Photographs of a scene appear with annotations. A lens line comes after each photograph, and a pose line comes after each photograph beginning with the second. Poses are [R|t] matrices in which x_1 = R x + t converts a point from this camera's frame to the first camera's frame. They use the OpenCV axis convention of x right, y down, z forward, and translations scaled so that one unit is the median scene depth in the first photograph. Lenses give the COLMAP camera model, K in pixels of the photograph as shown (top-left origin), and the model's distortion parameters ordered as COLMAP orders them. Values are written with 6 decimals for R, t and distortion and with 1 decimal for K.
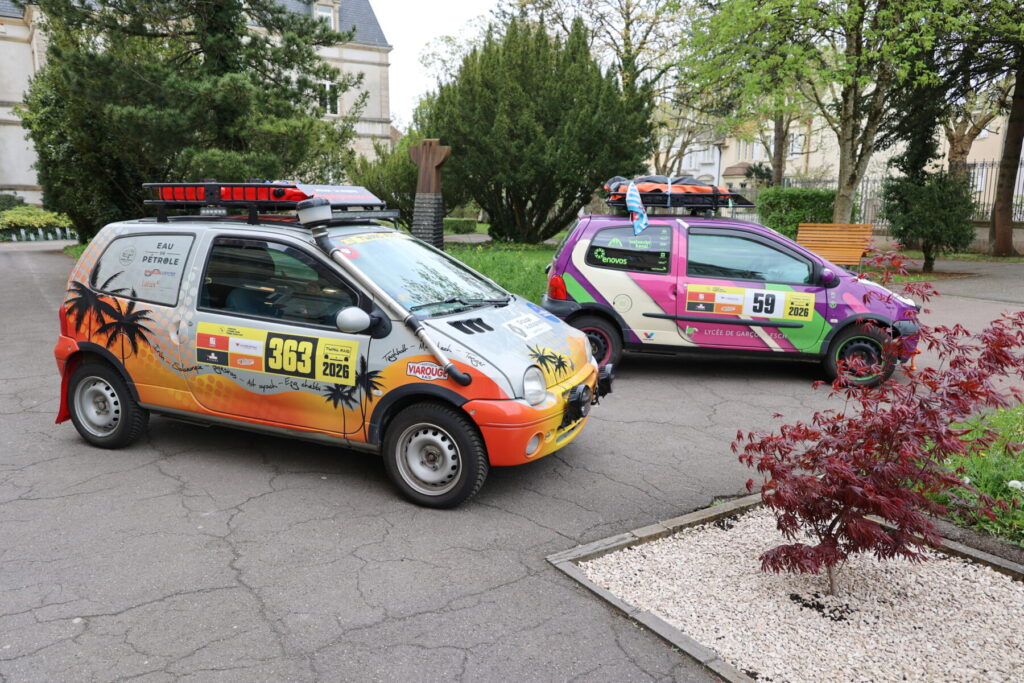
lens RADIAL K [[801.5, 0, 512.9], [0, 801.5, 396.9], [0, 0, 1]] dist [0.039469, -0.000416]
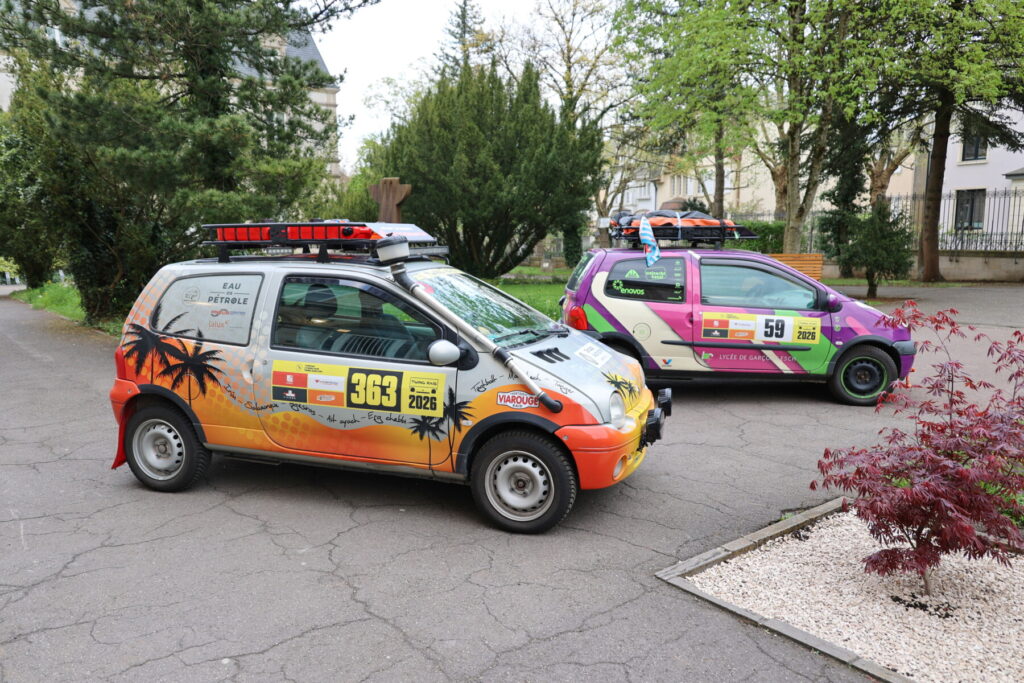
lens RADIAL K [[801.5, 0, 512.9], [0, 801.5, 396.9], [0, 0, 1]] dist [0.039469, -0.000416]
pose [[0.995014, -0.034505, 0.093571, -0.174356], [0.038484, 0.998415, -0.041055, 0.004977], [-0.092007, 0.044451, 0.994766, -0.019817]]
